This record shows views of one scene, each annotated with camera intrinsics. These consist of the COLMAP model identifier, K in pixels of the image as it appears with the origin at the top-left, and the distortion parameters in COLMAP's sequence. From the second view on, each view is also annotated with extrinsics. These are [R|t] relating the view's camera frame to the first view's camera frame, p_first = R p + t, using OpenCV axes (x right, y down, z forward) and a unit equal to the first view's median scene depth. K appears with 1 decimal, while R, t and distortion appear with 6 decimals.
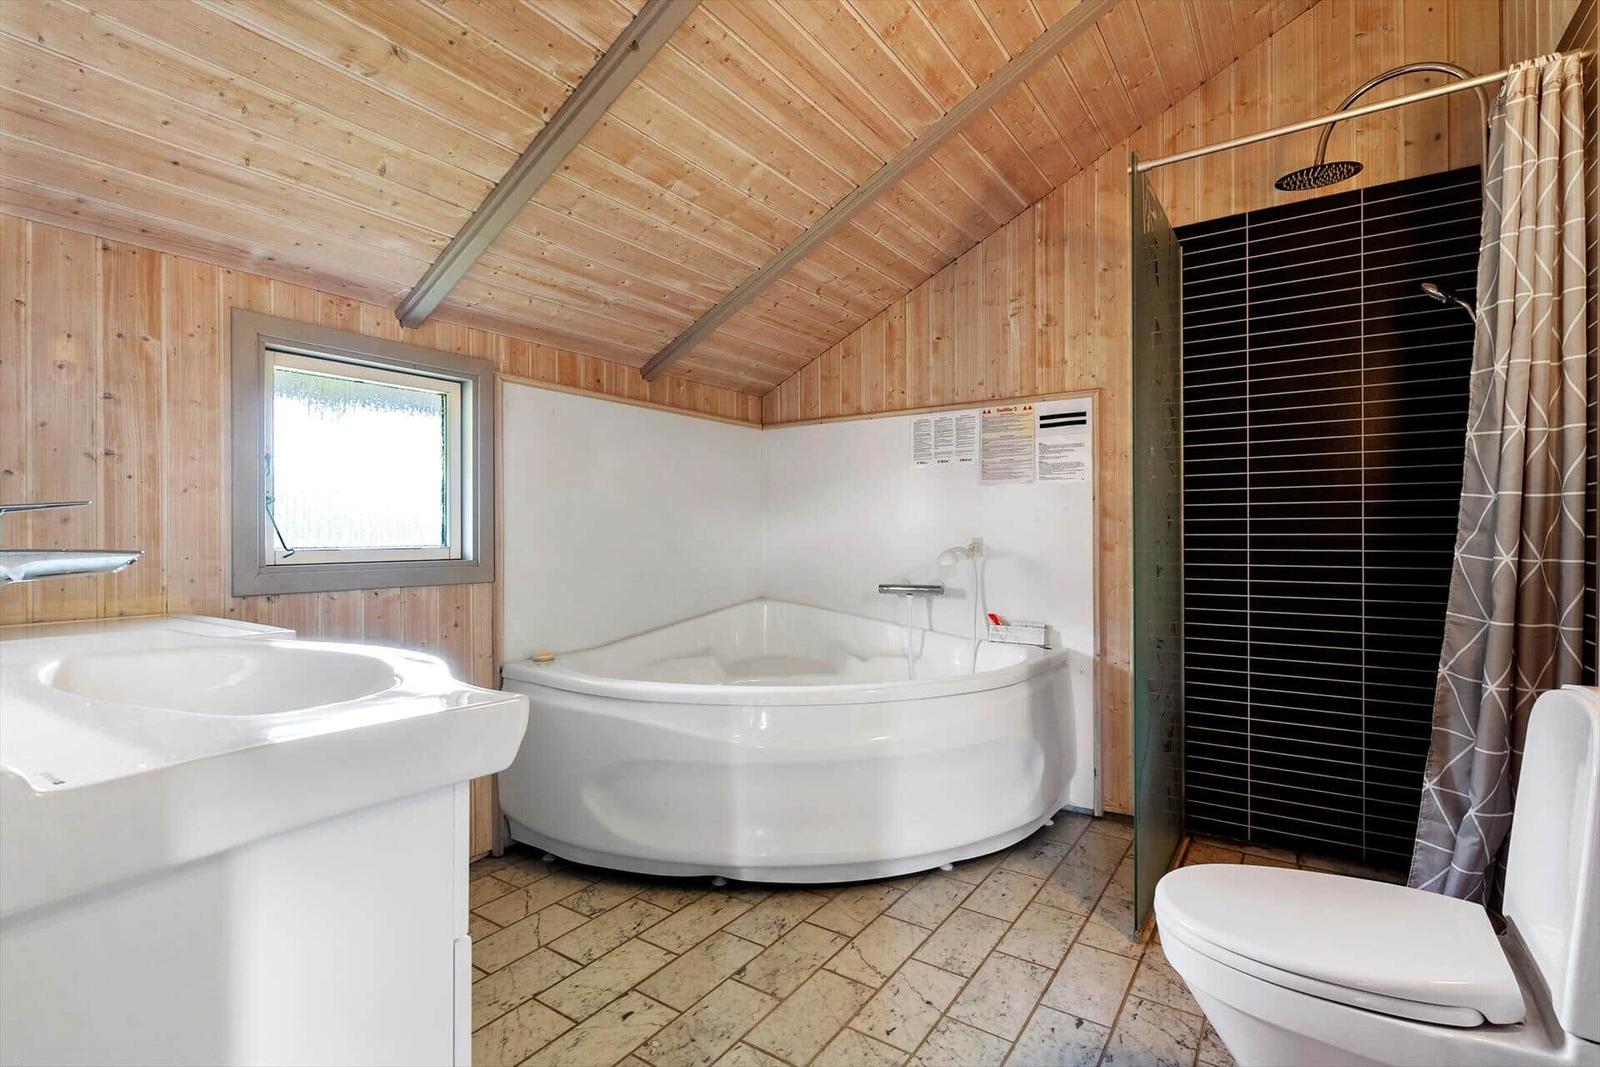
lens RADIAL K [[748.5, 0, 800.0], [0, 748.5, 533.5], [0, 0, 1]] dist [0.001568, 0.000319]
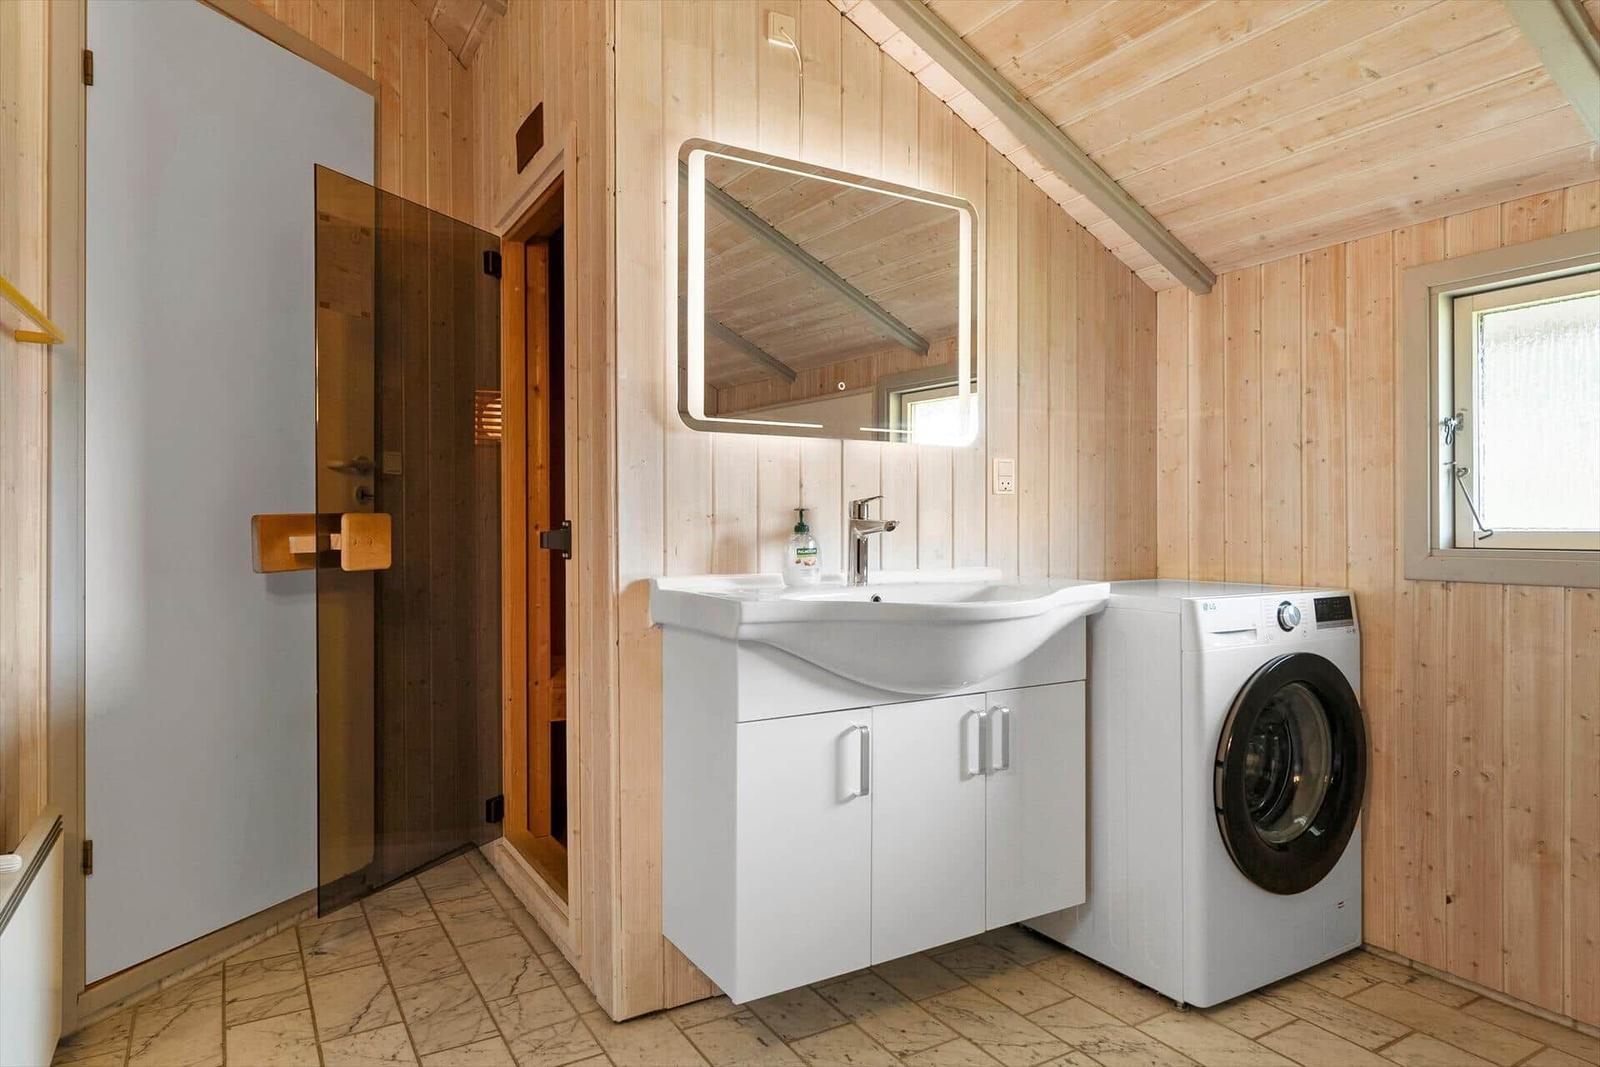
lens RADIAL K [[960.1, 0, 800.0], [0, 960.1, 533.5], [0, 0, 1]] dist [0.000115, -0.000130]
pose [[-0.420574, 0.010934, -0.907193, 0.697650], [0.000260, 0.999929, 0.011931, 0.014168], [0.907258, 0.004782, -0.420547, 0.890077]]
